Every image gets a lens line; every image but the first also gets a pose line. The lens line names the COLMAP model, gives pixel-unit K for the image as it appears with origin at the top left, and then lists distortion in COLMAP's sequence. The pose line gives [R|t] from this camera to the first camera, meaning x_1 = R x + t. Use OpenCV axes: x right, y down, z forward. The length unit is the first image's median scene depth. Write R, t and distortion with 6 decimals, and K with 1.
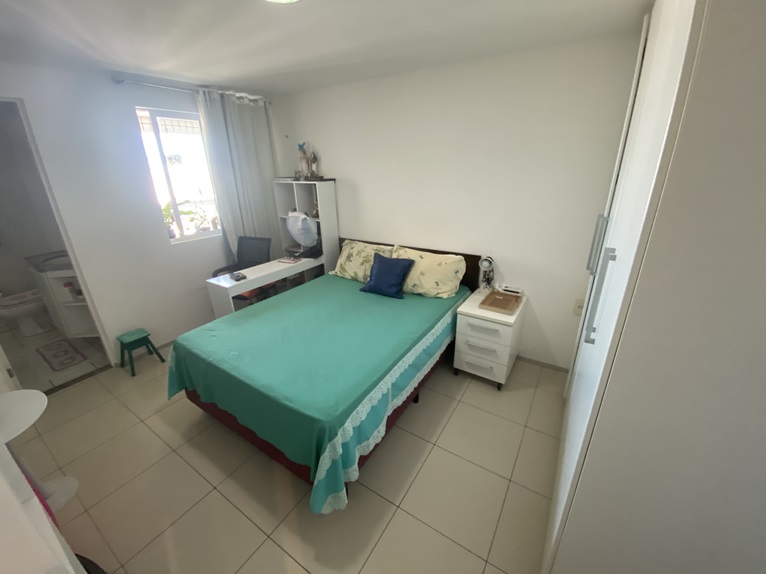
lens RADIAL K [[309.7, 0, 383.0], [0, 309.7, 287.0], [0, 0, 1]] dist [0.014306, -0.021758]
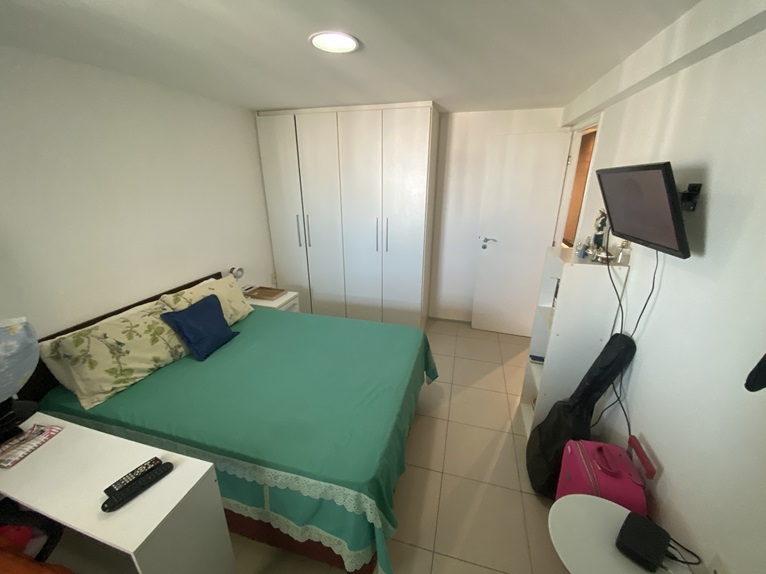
lens RADIAL K [[309.7, 0, 383.0], [0, 309.7, 287.0], [0, 0, 1]] dist [0.014306, -0.021758]
pose [[-0.297632, -0.298142, 0.906933, -0.778144], [0.347917, 0.850781, 0.393860, -0.263965], [-0.889027, 0.432763, -0.149491, 0.642500]]
